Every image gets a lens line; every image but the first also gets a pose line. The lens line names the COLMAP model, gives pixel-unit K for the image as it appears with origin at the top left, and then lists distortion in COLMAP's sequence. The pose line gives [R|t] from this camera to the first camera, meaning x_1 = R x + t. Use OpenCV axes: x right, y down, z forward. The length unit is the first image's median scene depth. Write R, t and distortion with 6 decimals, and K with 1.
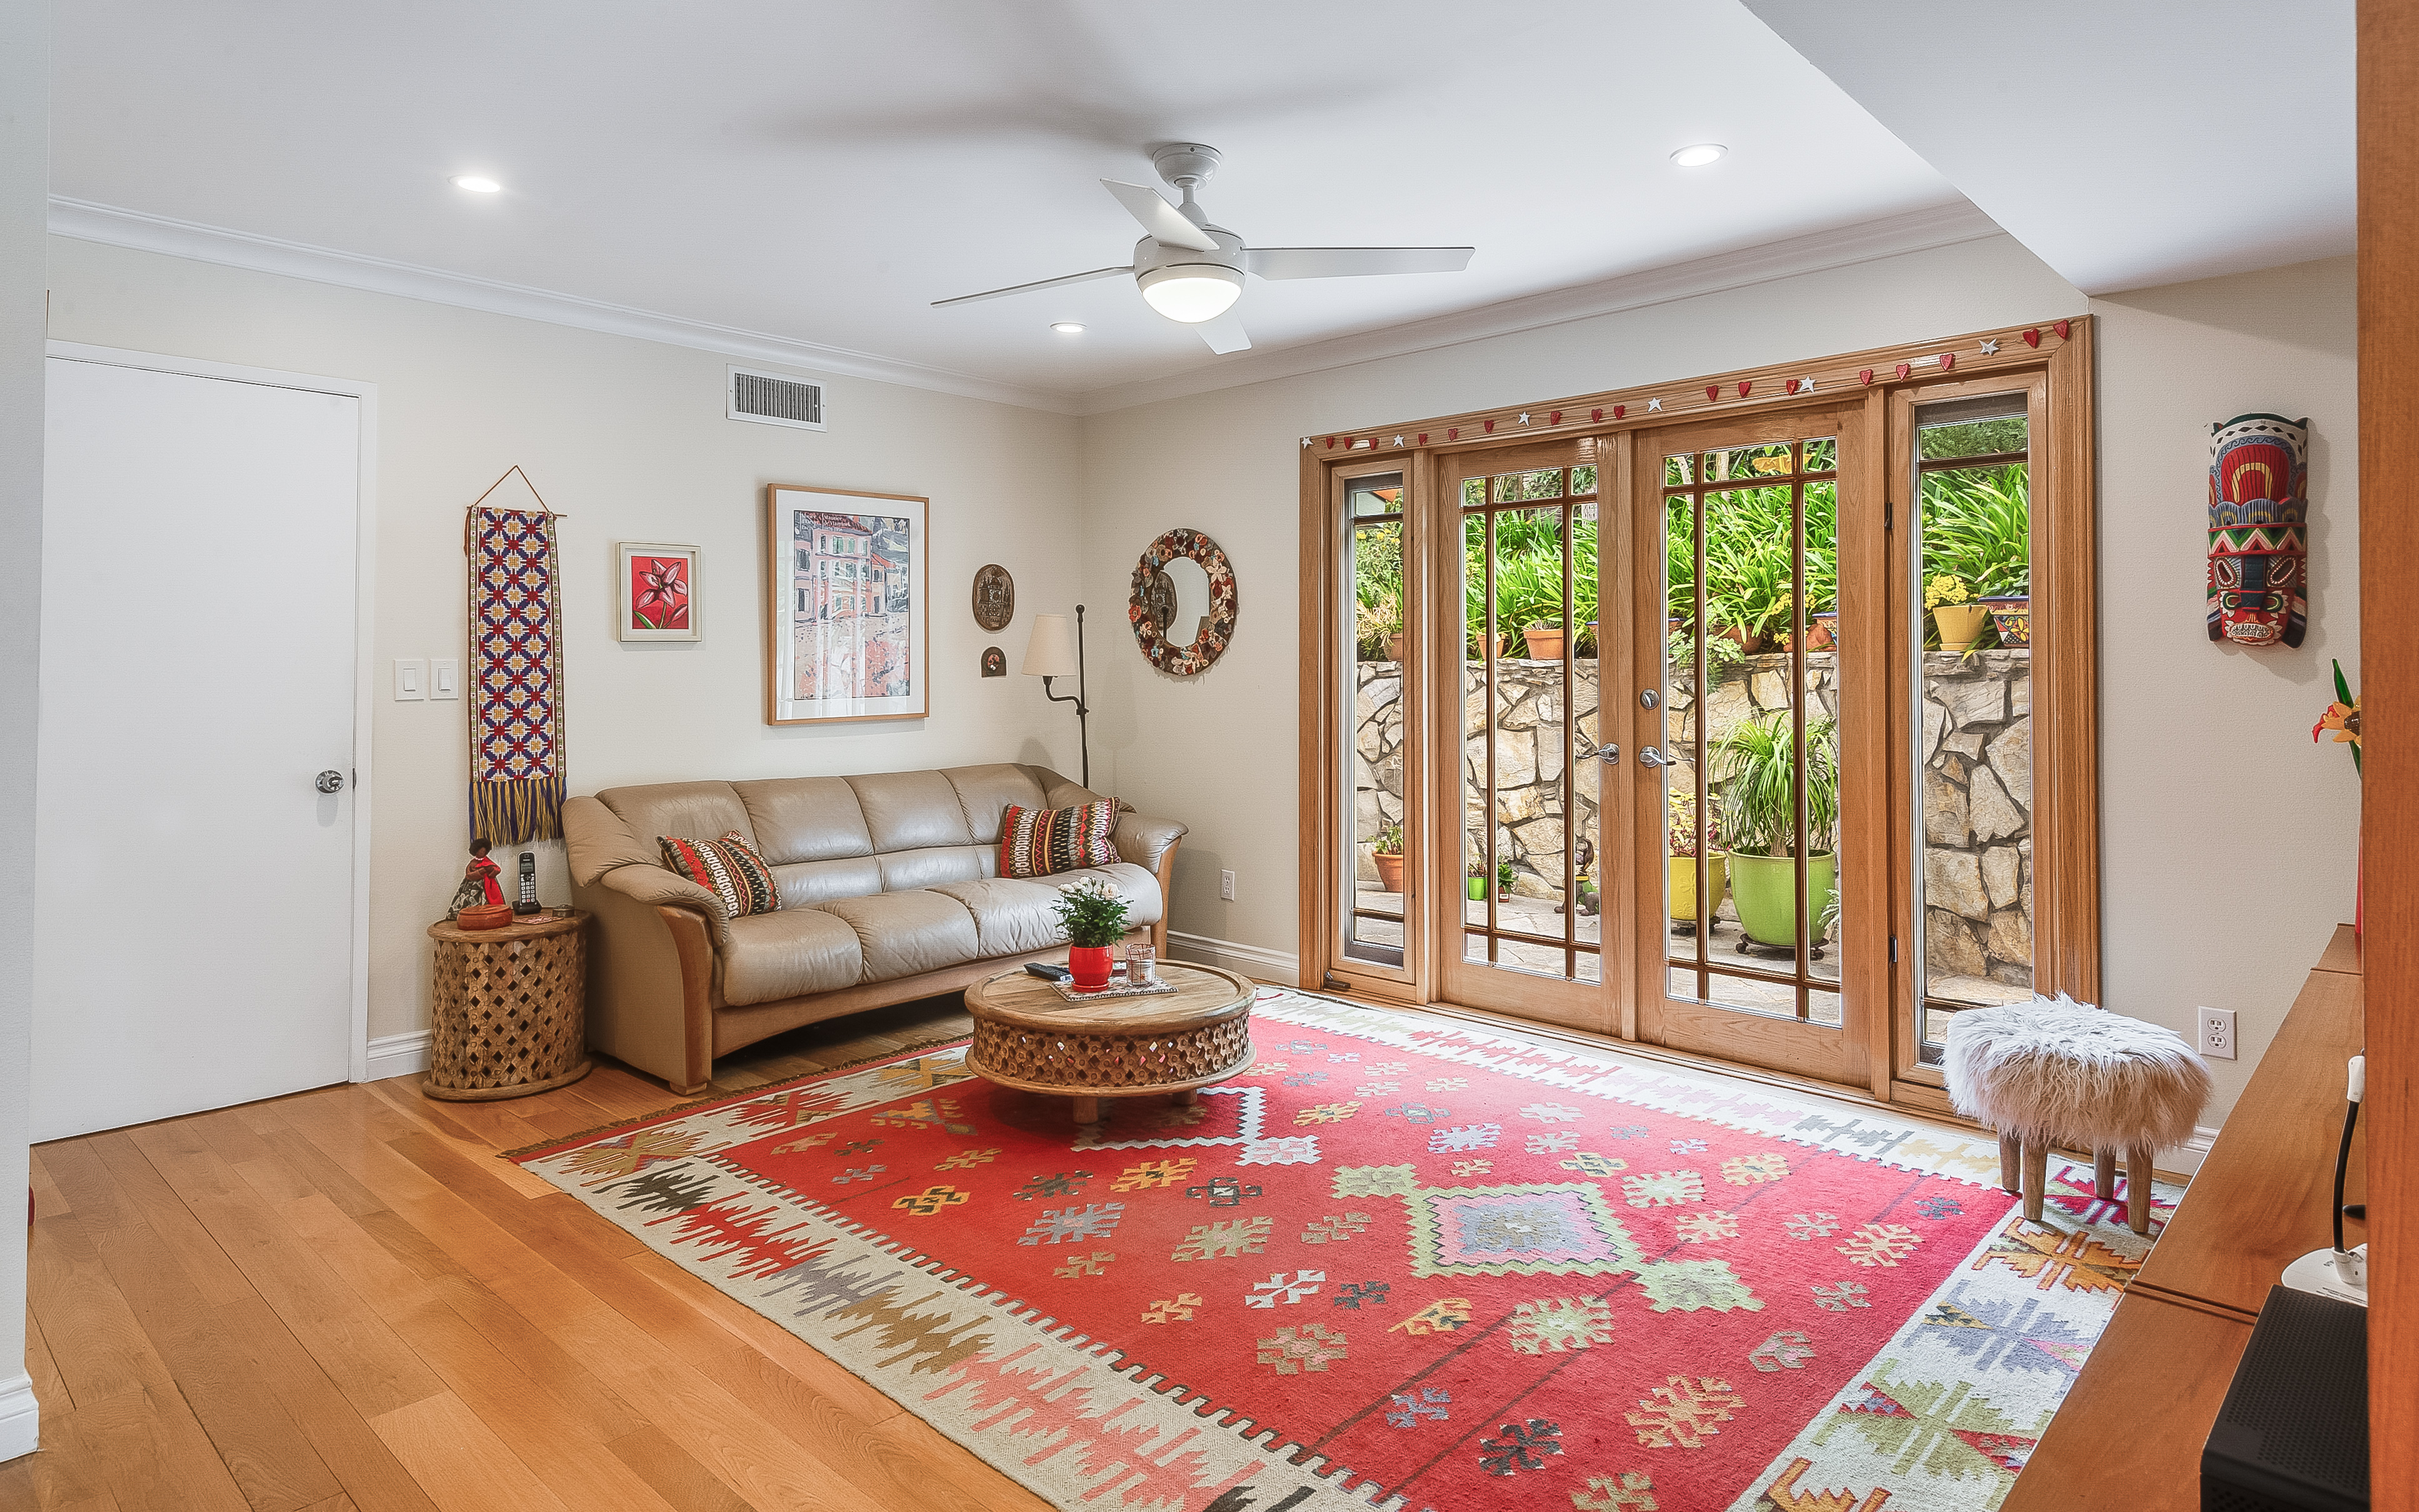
lens RADIAL K [[1373.8, 0, 1198.8], [0, 1373.8, 644.3], [0, 0, 1]] dist [0.036399, 0.000566]
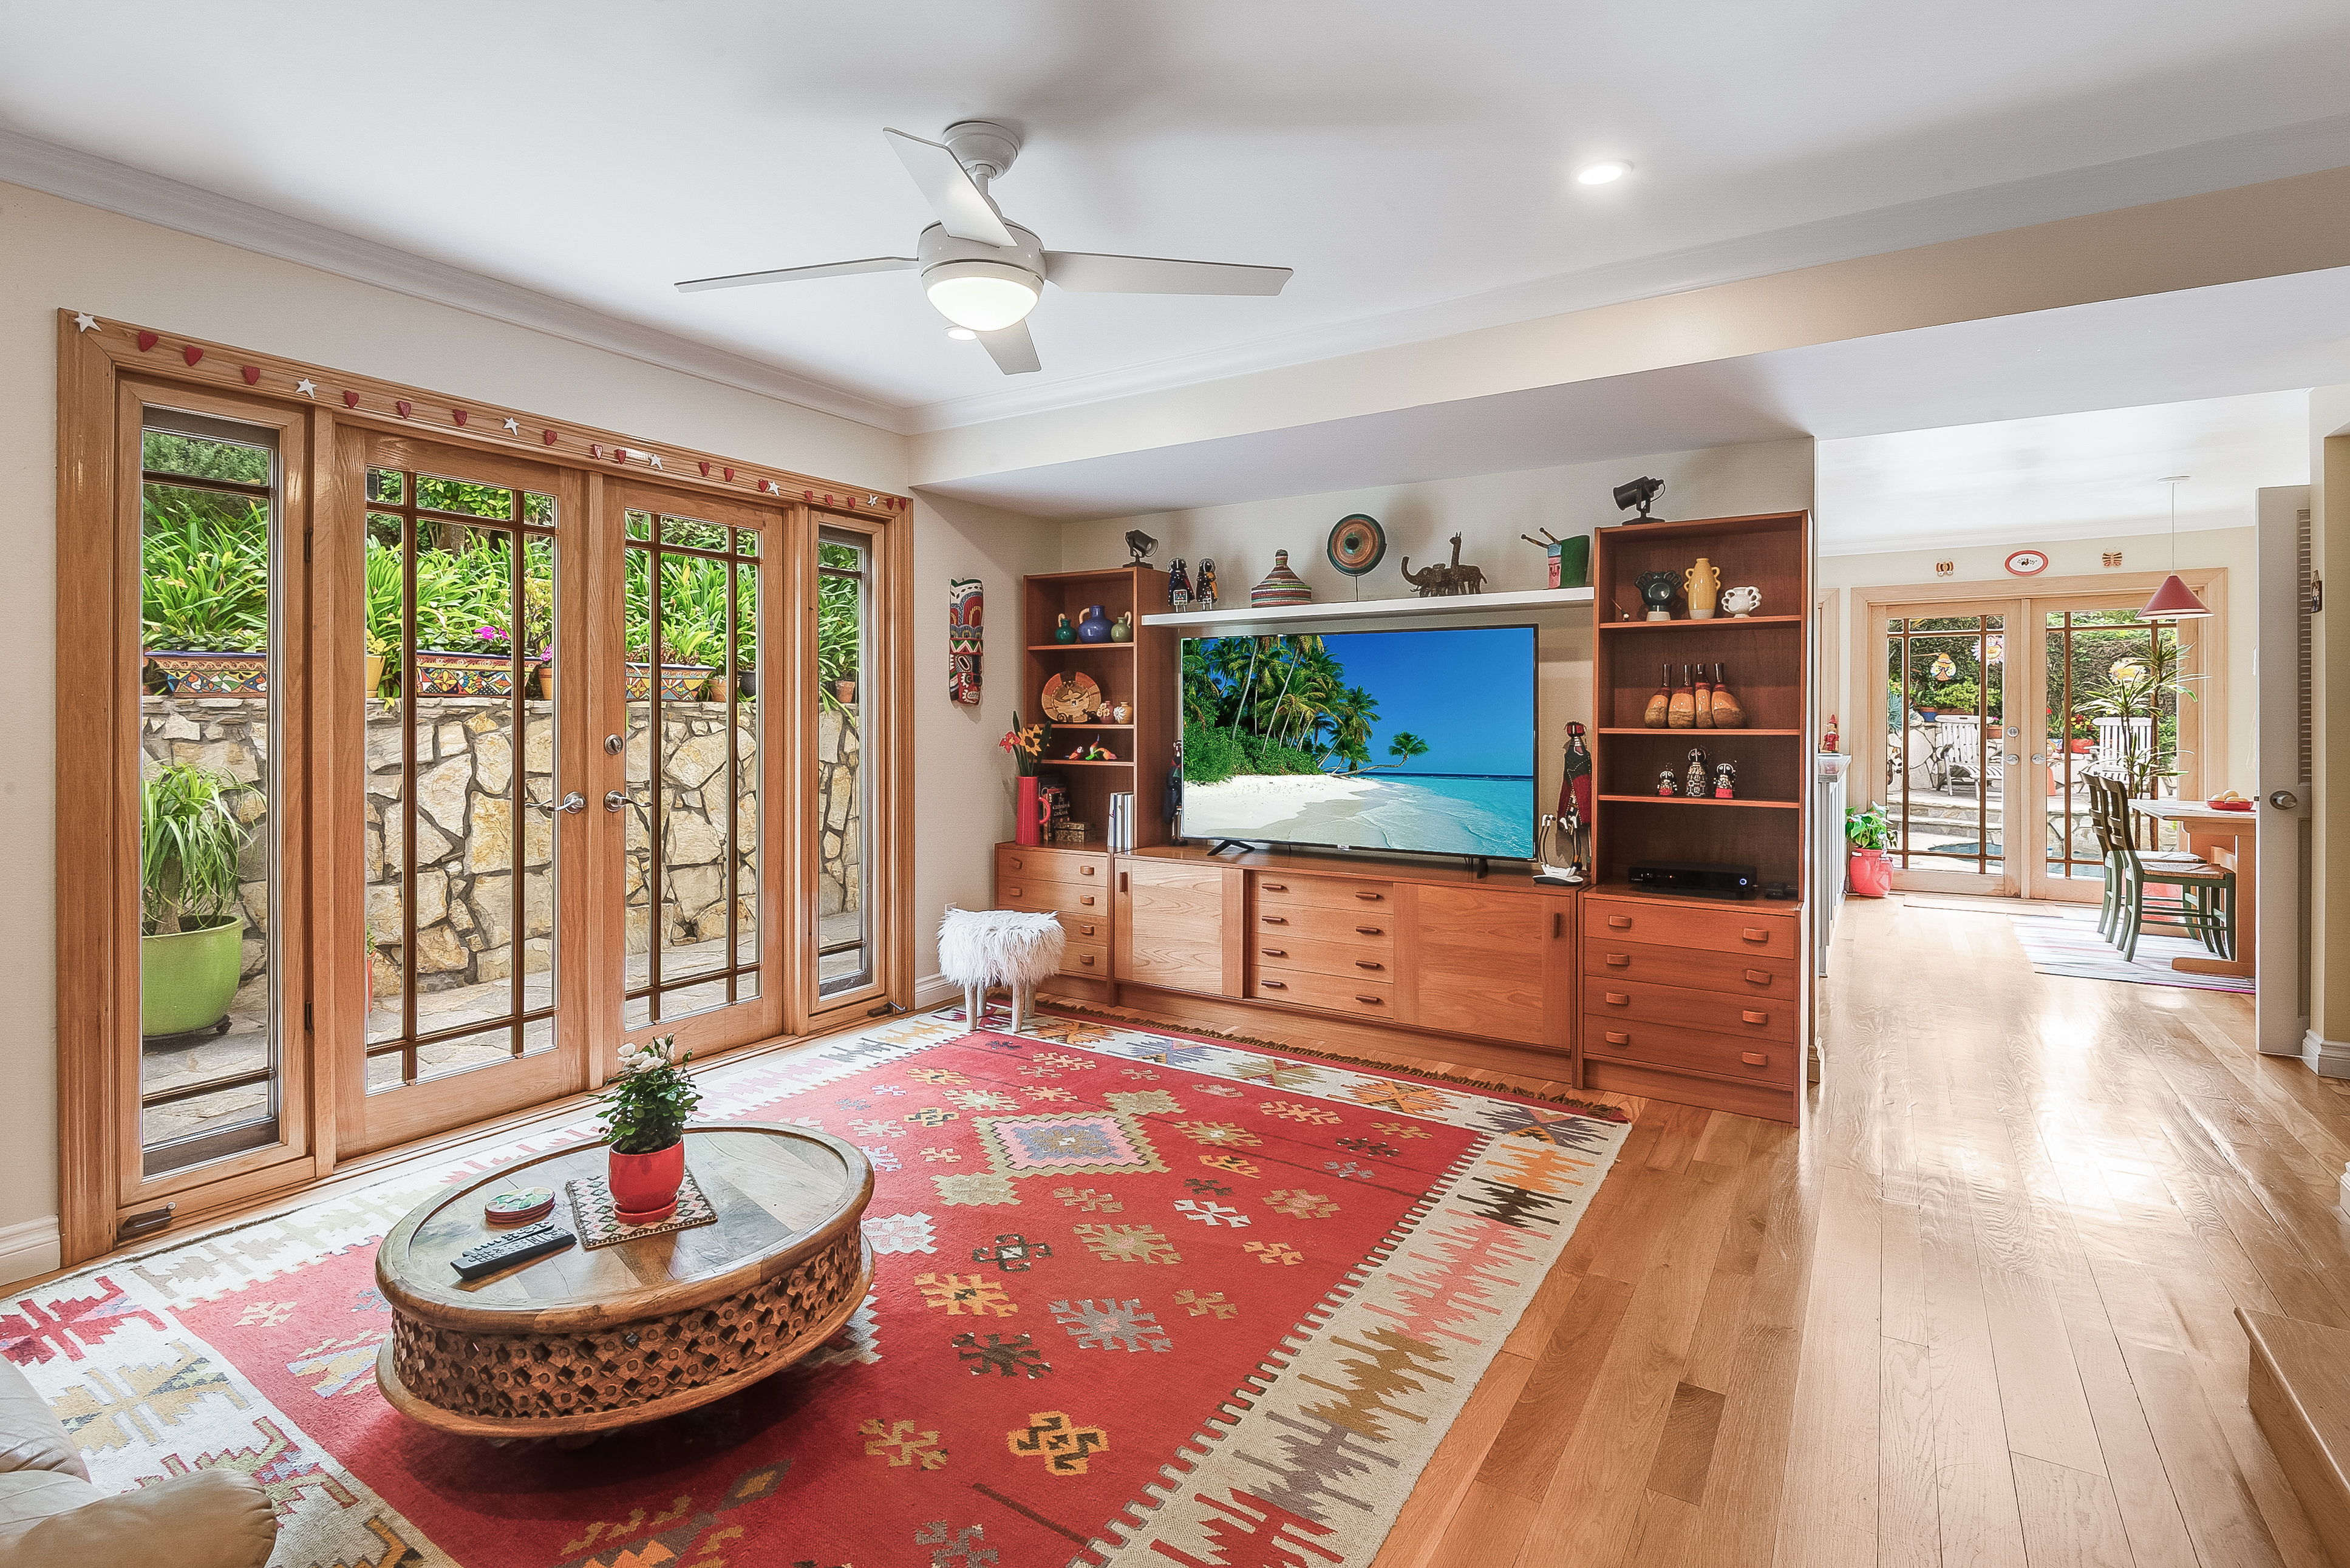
lens RADIAL K [[1102.4, 0, 1175.4], [0, 1102.4, 728.0], [0, 0, 1]] dist [0.005888, -0.000653]
pose [[-0.191227, -0.009227, 0.981502, -0.768910], [-0.018647, 0.999810, 0.005766, 0.020836], [-0.981369, -0.017199, -0.191363, 1.051242]]
